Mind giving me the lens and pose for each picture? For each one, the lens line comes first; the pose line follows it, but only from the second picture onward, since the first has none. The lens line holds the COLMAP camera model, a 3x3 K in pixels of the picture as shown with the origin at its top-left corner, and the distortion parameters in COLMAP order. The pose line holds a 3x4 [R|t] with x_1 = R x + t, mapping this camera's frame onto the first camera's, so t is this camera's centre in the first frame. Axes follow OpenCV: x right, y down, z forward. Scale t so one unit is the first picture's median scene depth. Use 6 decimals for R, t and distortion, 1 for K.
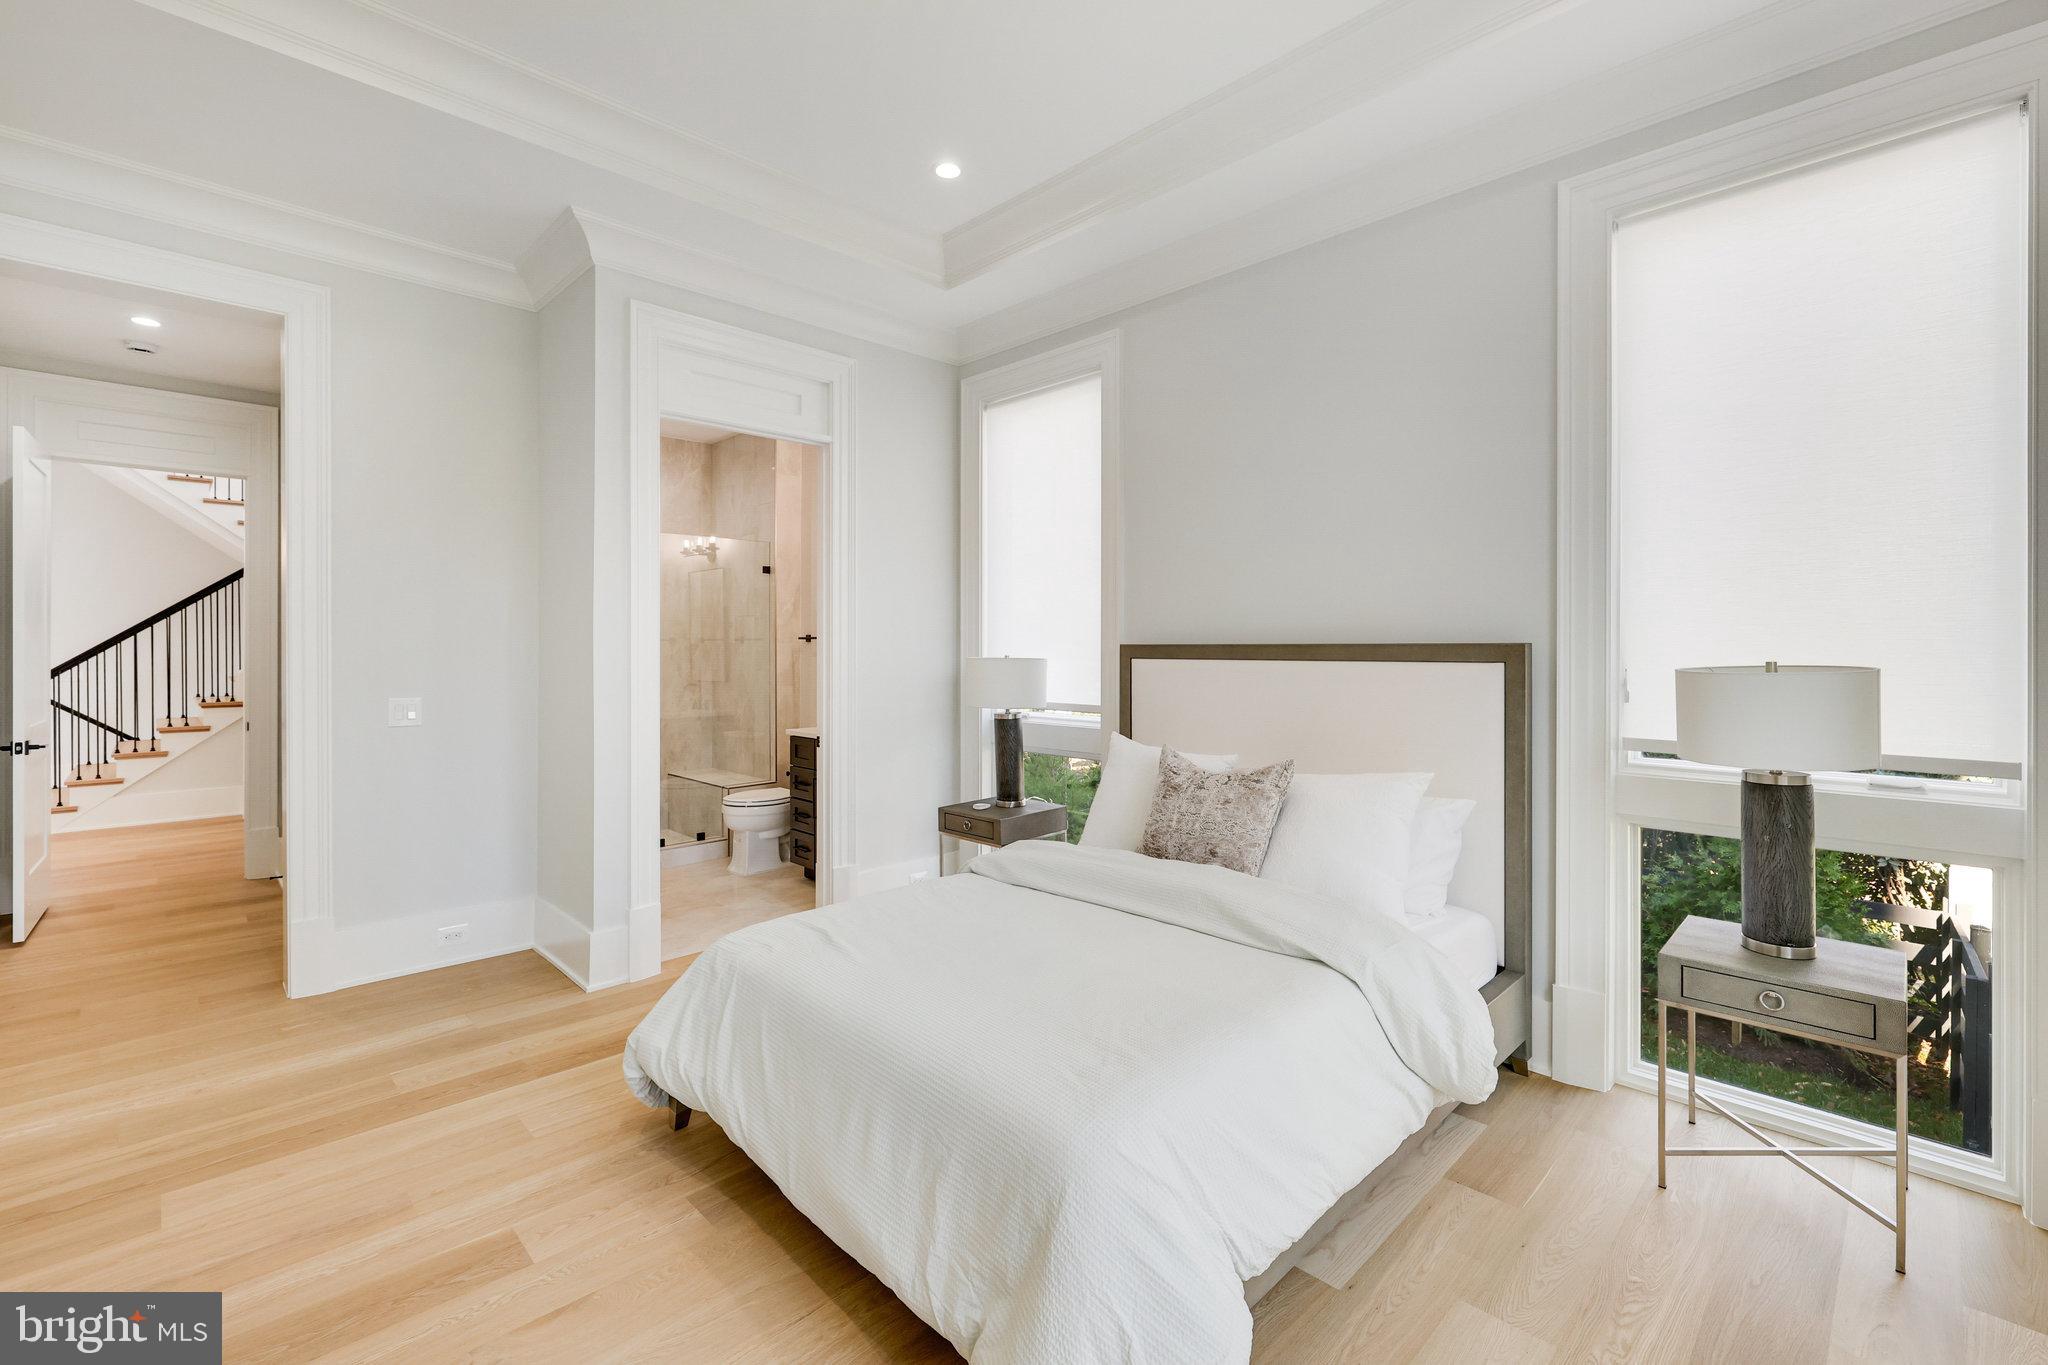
lens RADIAL K [[891.4, 0, 985.5], [0, 891.4, 649.2], [0, 0, 1]] dist [0.000546, 0.000083]
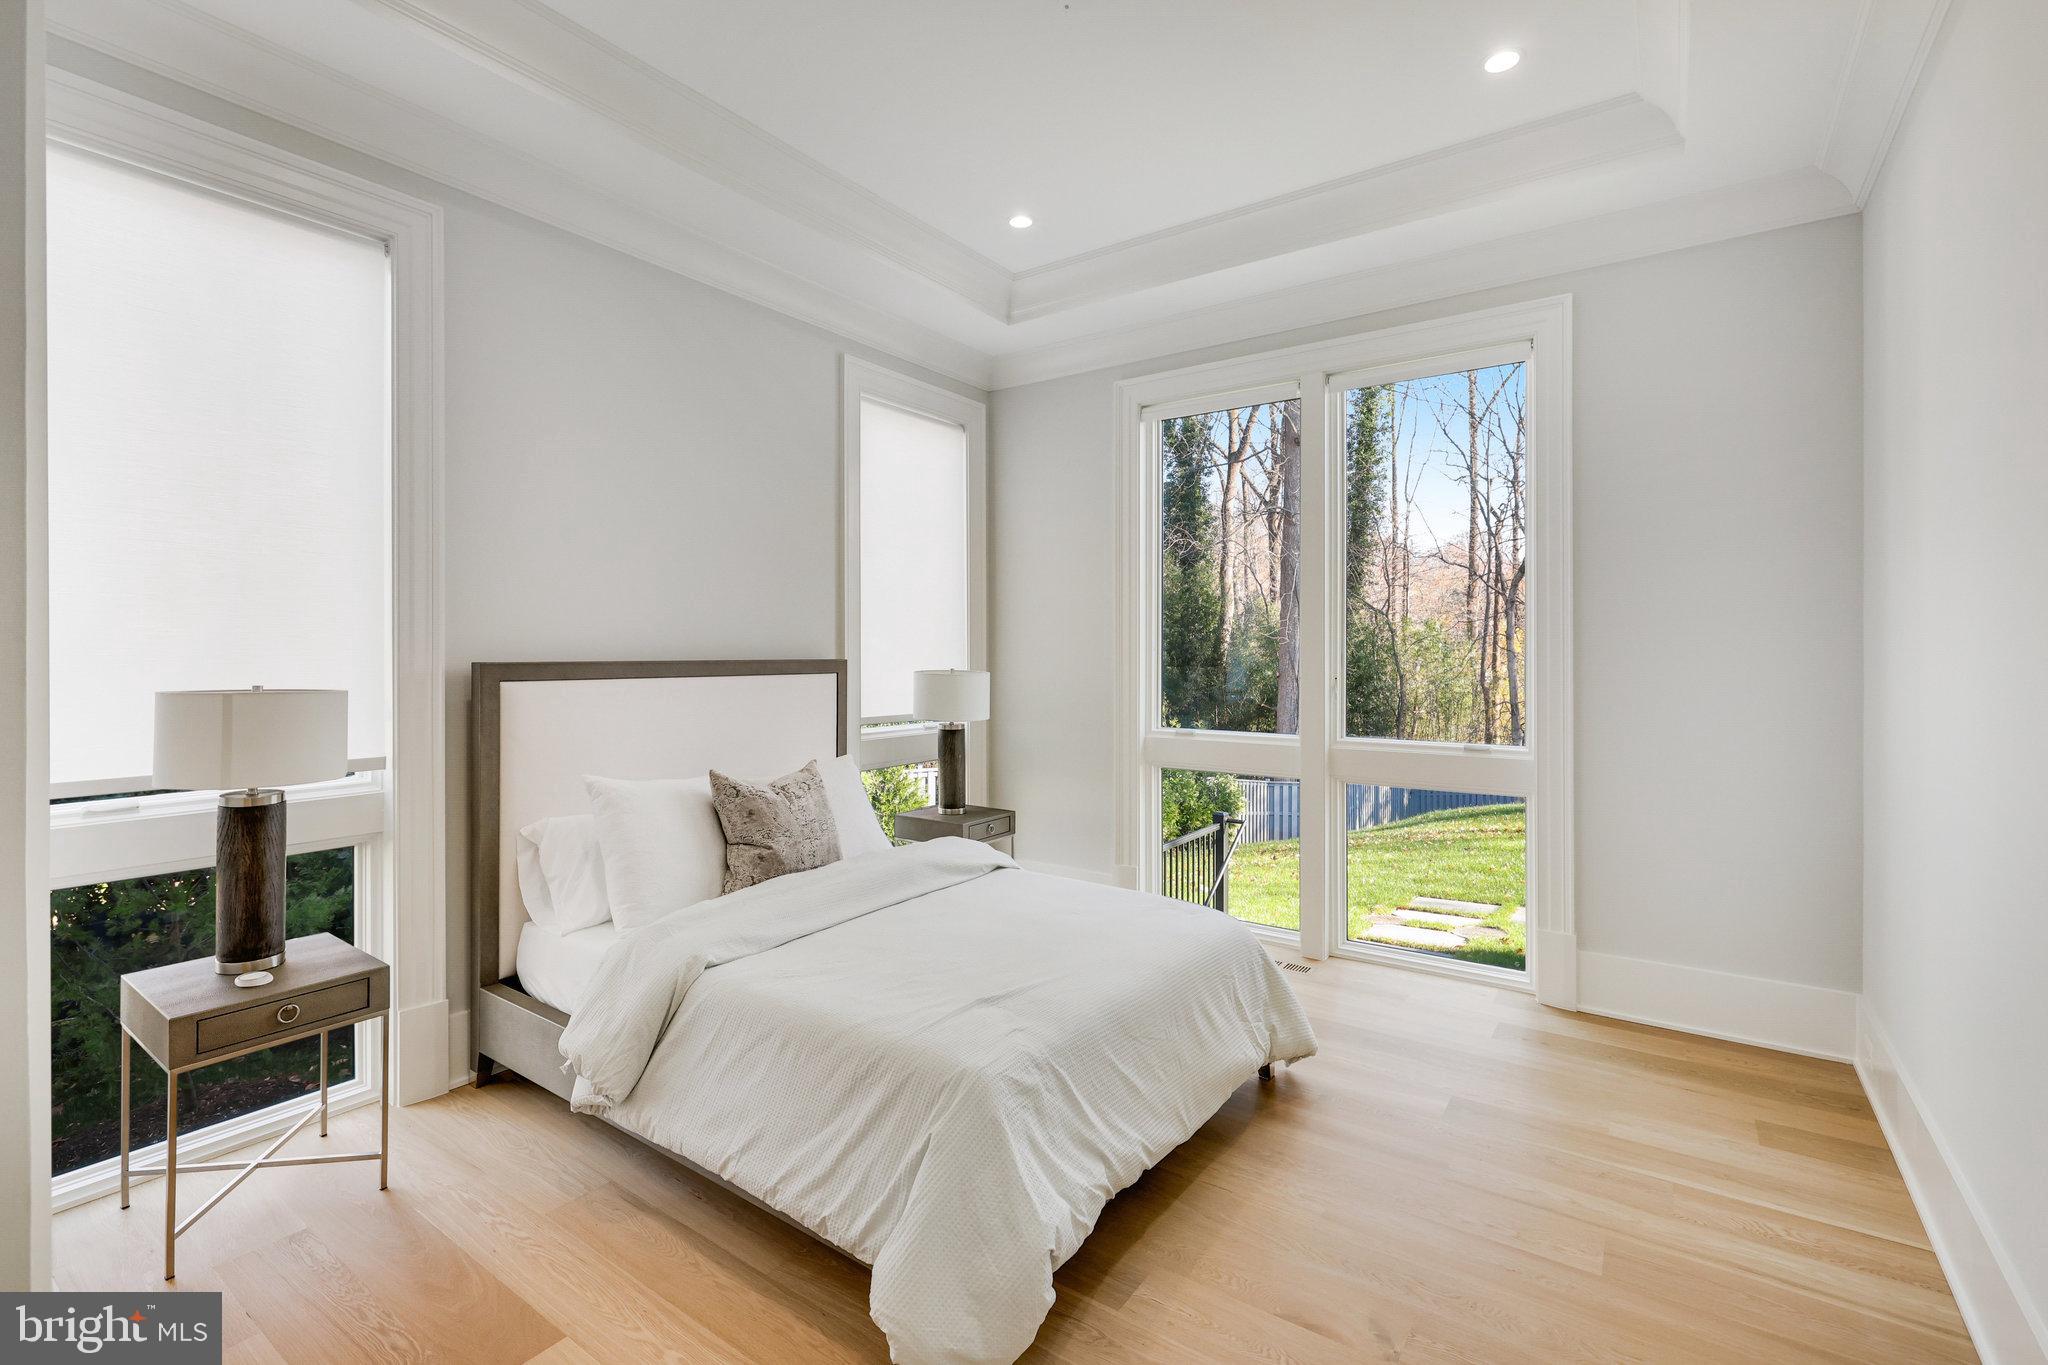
lens RADIAL K [[891.4, 0, 1050.8], [0, 891.4, 651.8], [0, 0, 1]] dist [0.000546, 0.000083]
pose [[-0.190630, 0.007766, 0.981631, -0.290111], [0.015905, 0.999862, -0.004822, -0.001842], [-0.981533, 0.014694, -0.190727, 0.307629]]
